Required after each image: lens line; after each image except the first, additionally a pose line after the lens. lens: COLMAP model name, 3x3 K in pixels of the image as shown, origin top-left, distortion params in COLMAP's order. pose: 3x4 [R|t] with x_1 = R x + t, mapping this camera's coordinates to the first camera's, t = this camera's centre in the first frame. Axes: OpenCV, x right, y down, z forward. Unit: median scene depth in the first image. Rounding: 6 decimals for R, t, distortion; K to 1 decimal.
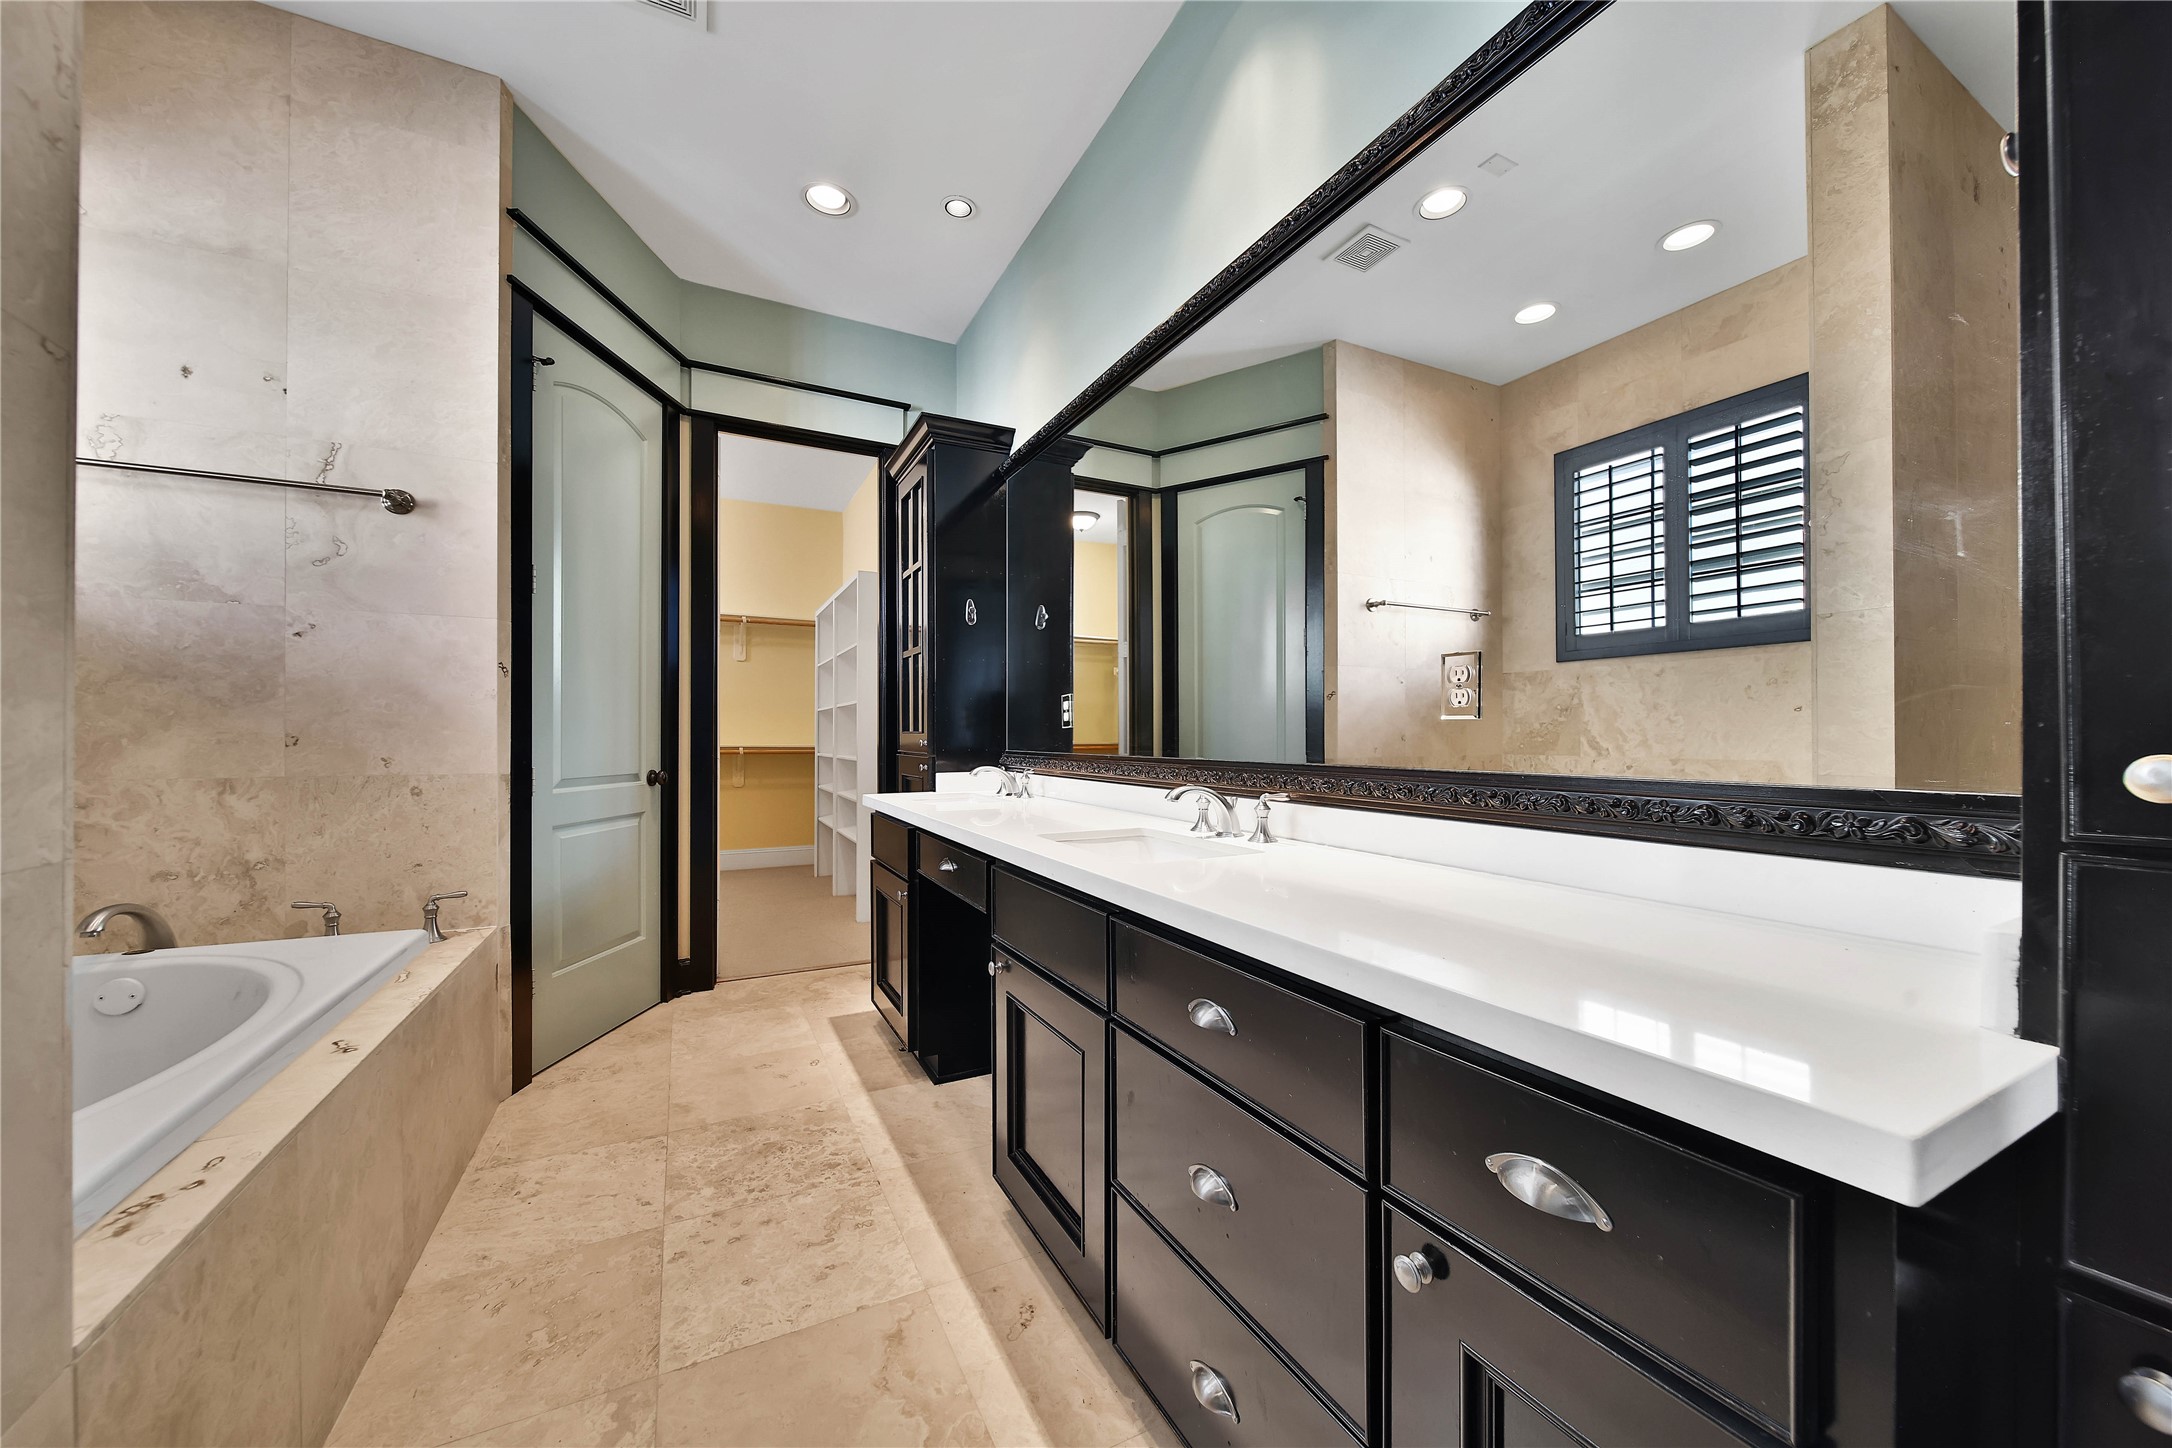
lens RADIAL K [[787.9, 0, 1091.5], [0, 787.9, 736.5], [0, 0, 1]] dist [-0.000991, -0.000734]
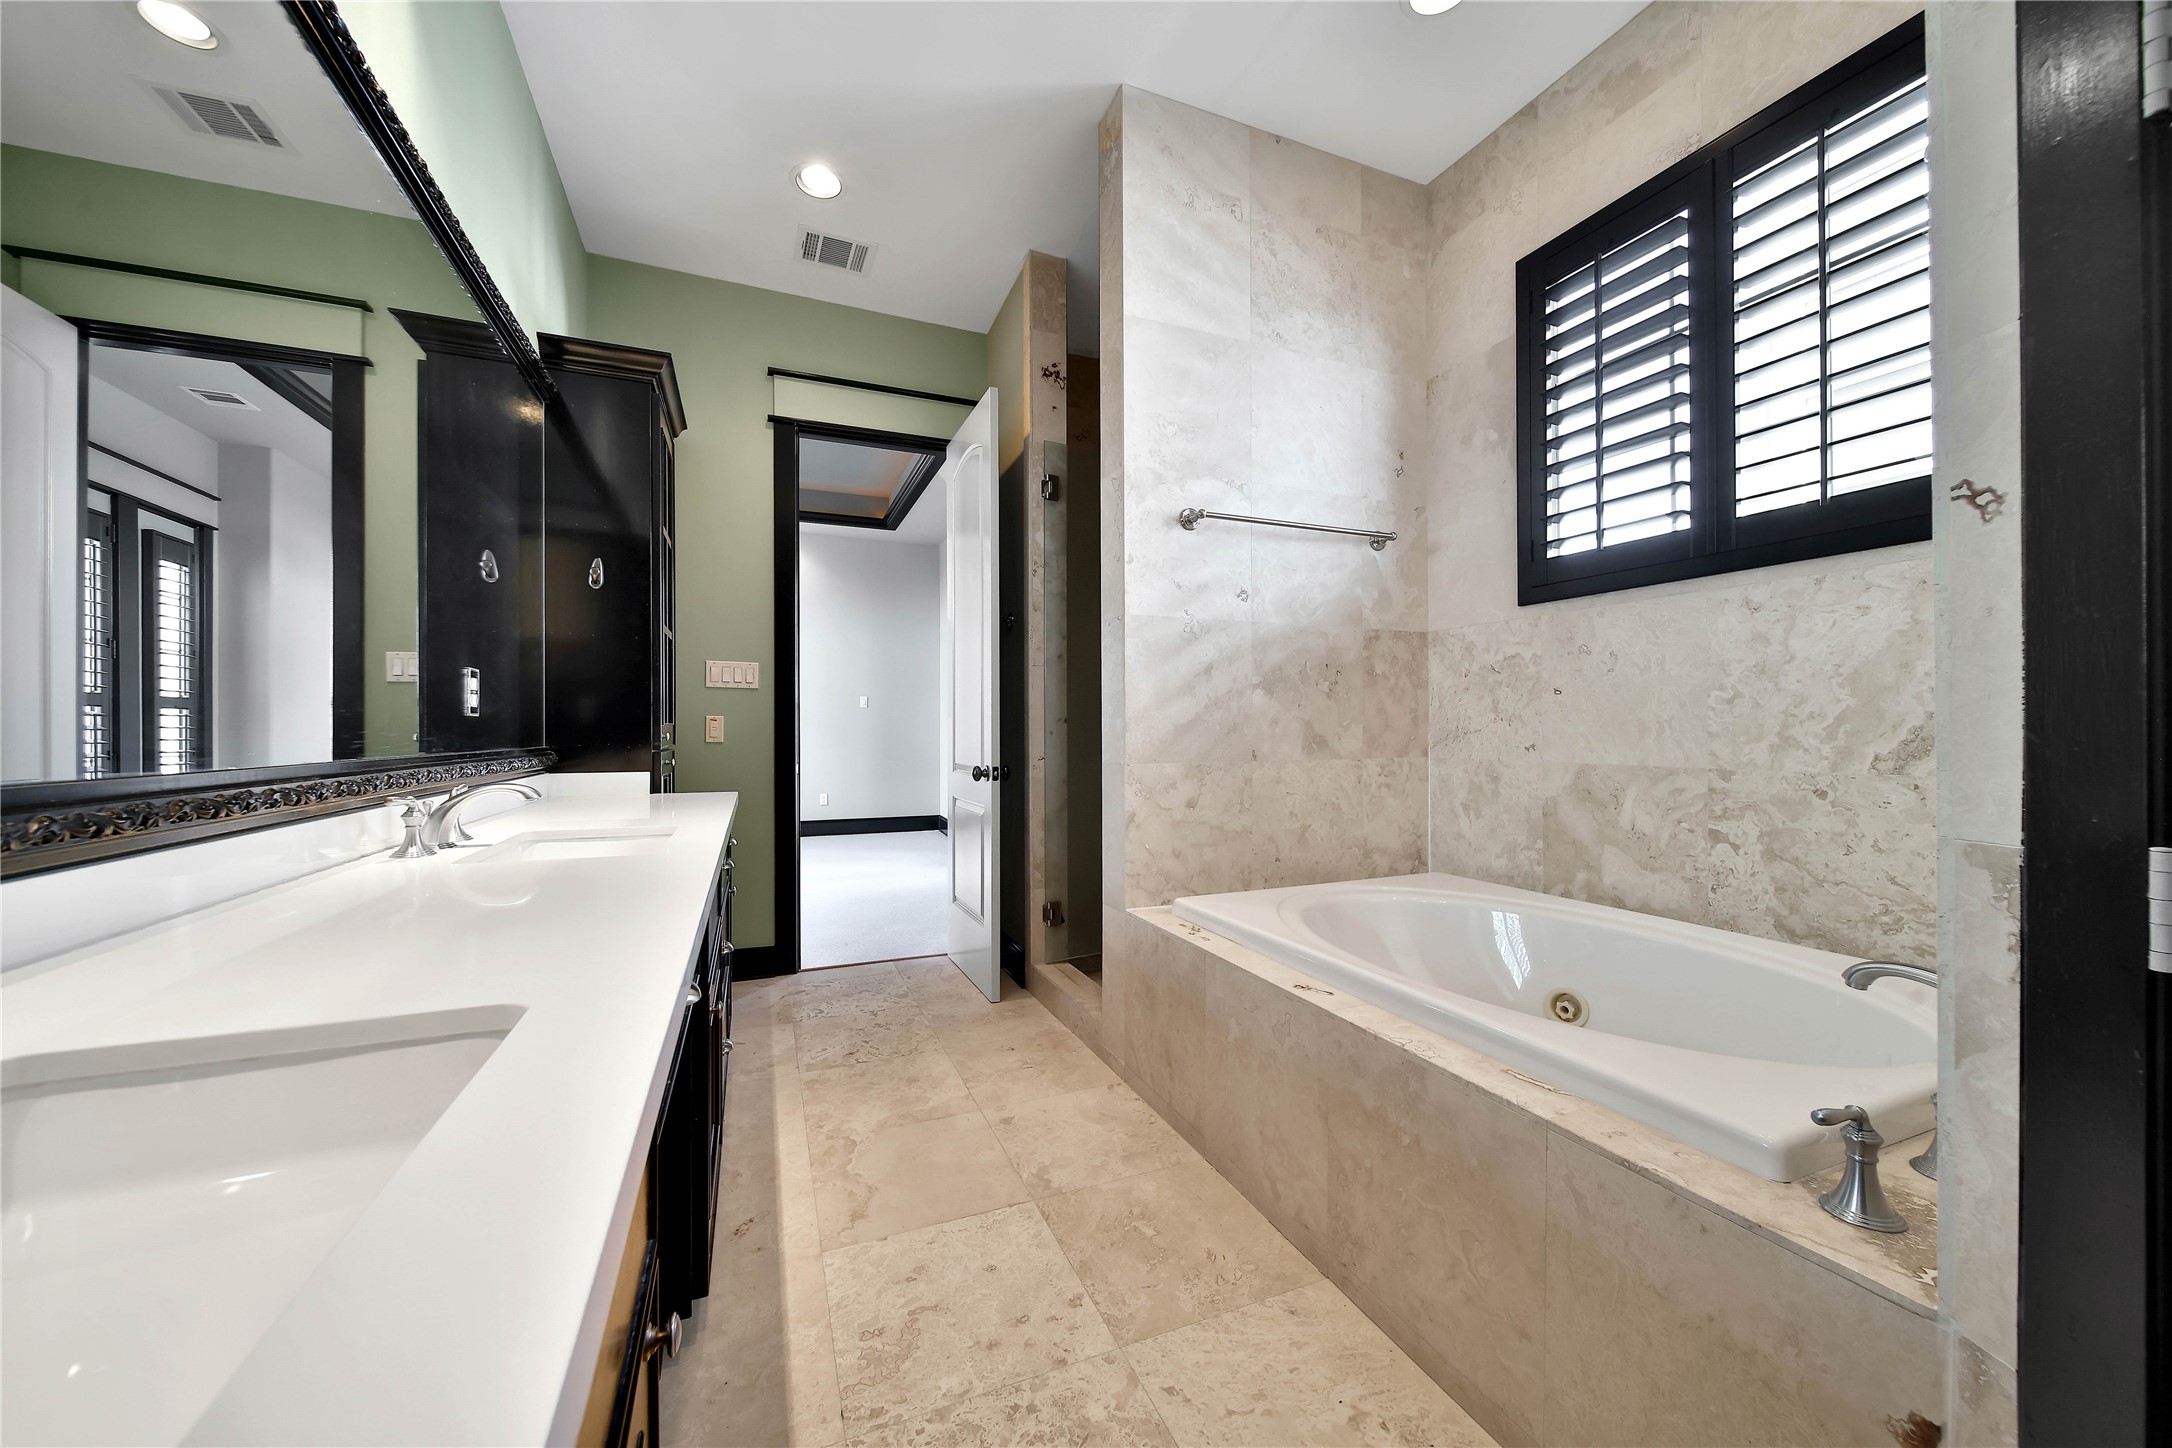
lens RADIAL K [[787.9, 0, 1077.7], [0, 787.9, 729.2], [0, 0, 1]] dist [-0.000991, -0.000734]
pose [[-0.995772, 0.000519, 0.091853, -0.503455], [0.000635, 0.999999, 0.001238, 0.002132], [-0.091852, 0.001291, -0.995772, 1.566457]]
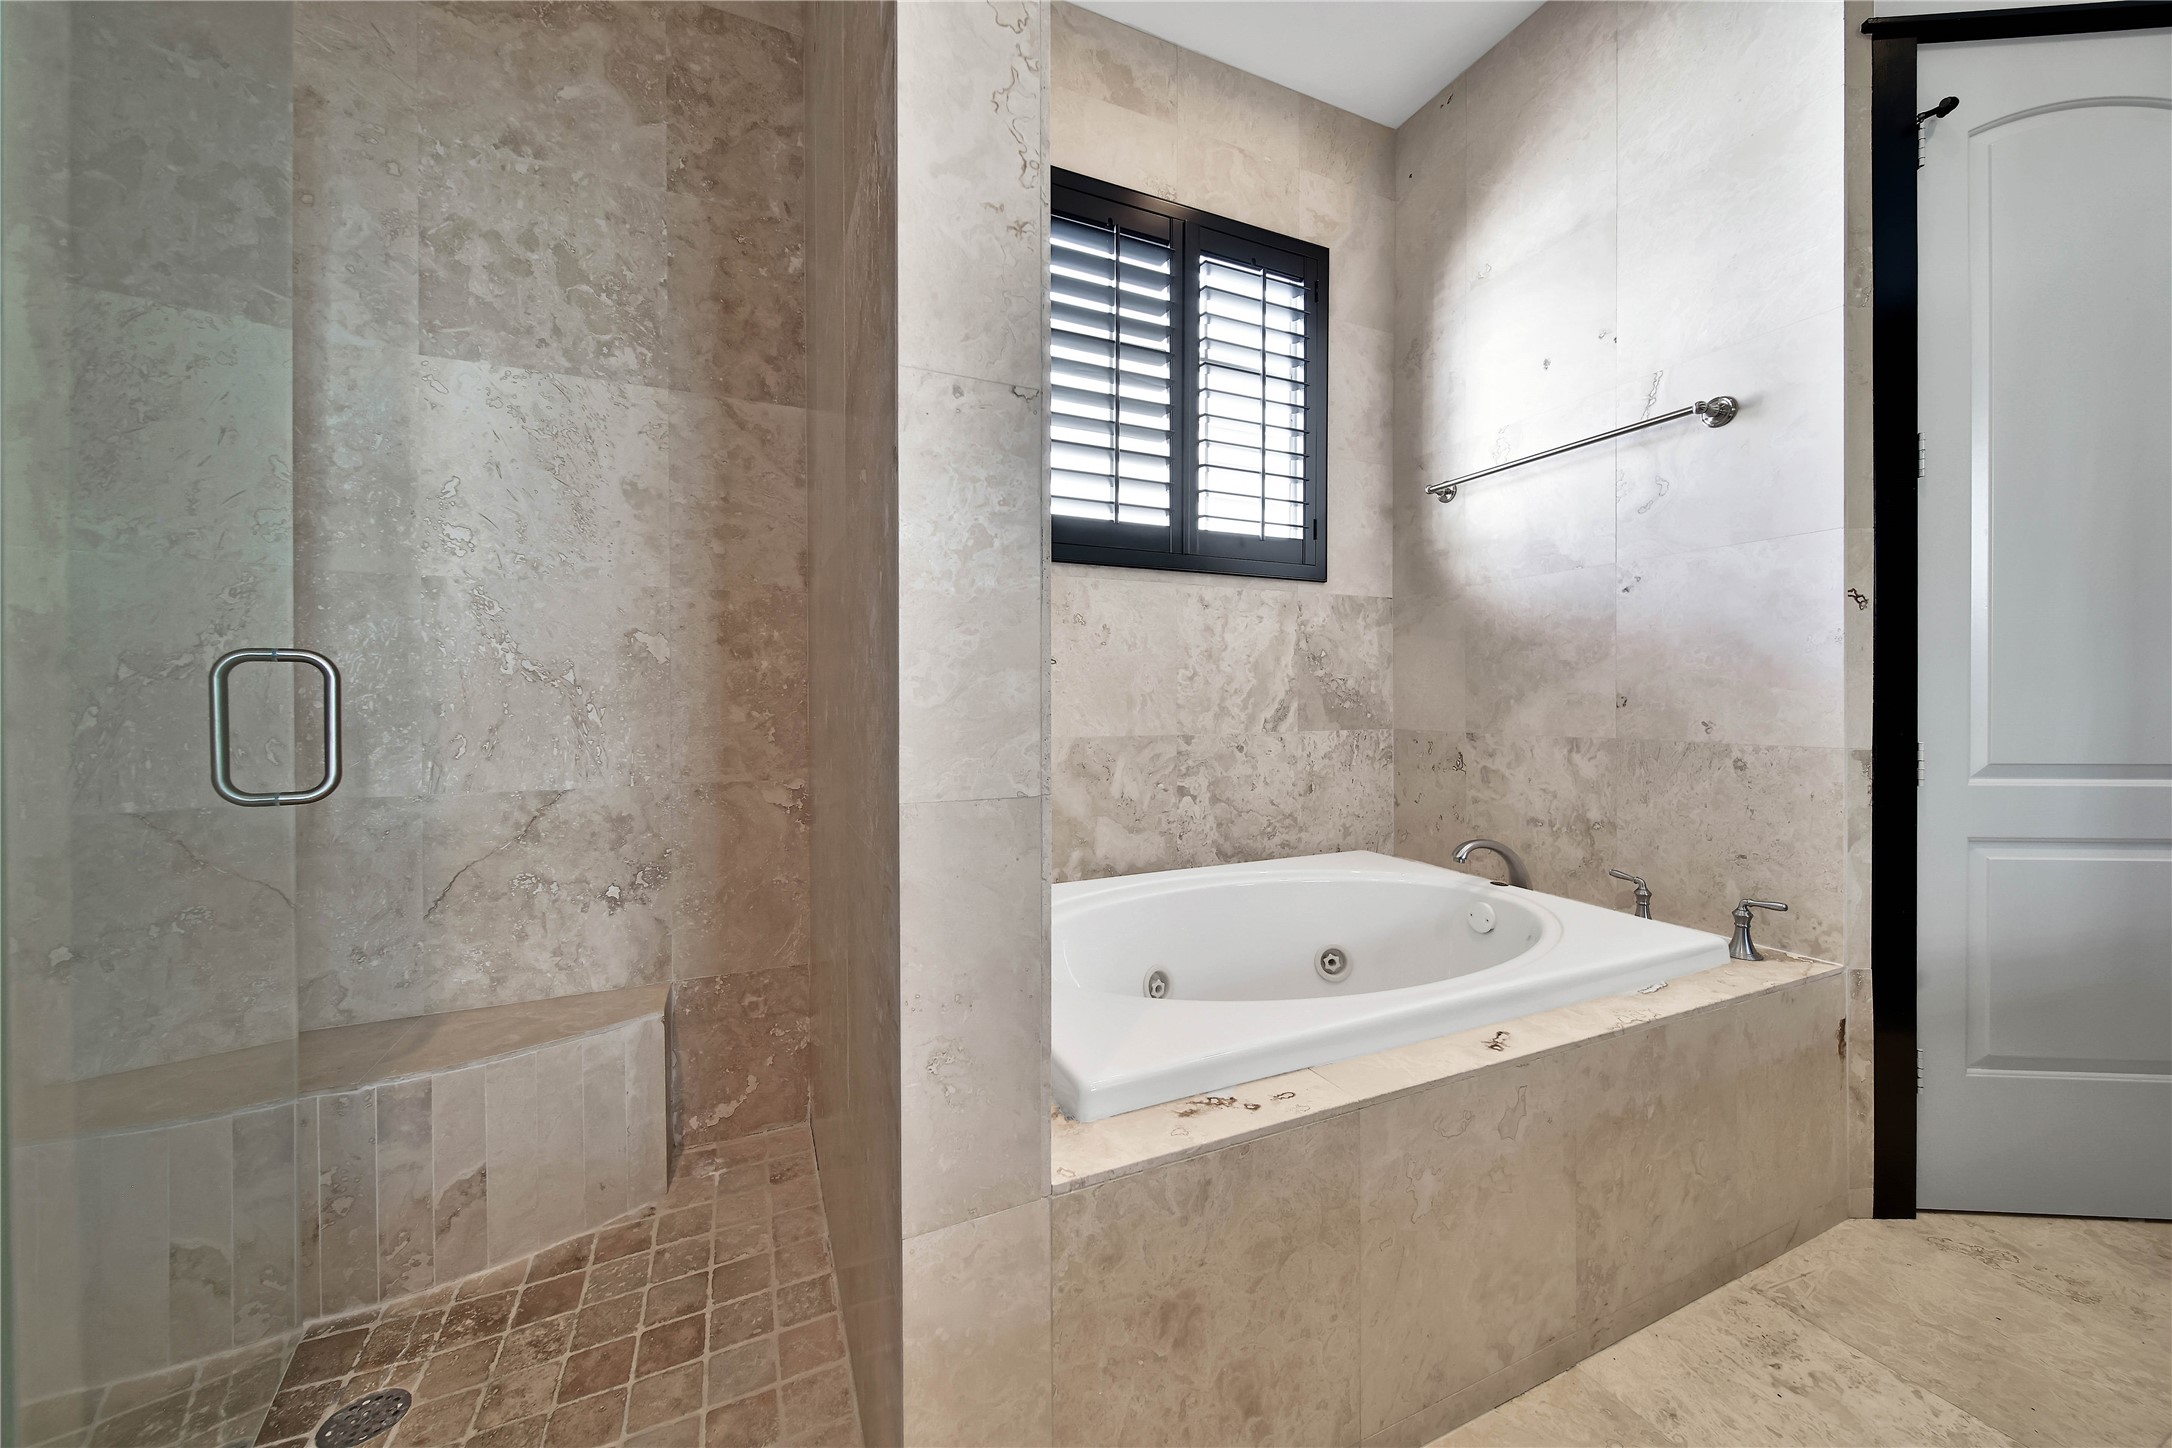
lens RADIAL K [[787.9, 0, 1078.9], [0, 787.9, 706.2], [0, 0, 1]] dist [-0.000991, -0.000734]
pose [[-0.055369, 0.005832, -0.998449, -0.019442], [0.003469, 0.999978, 0.005649, 0.003625], [0.998460, -0.003150, -0.055388, 0.405574]]
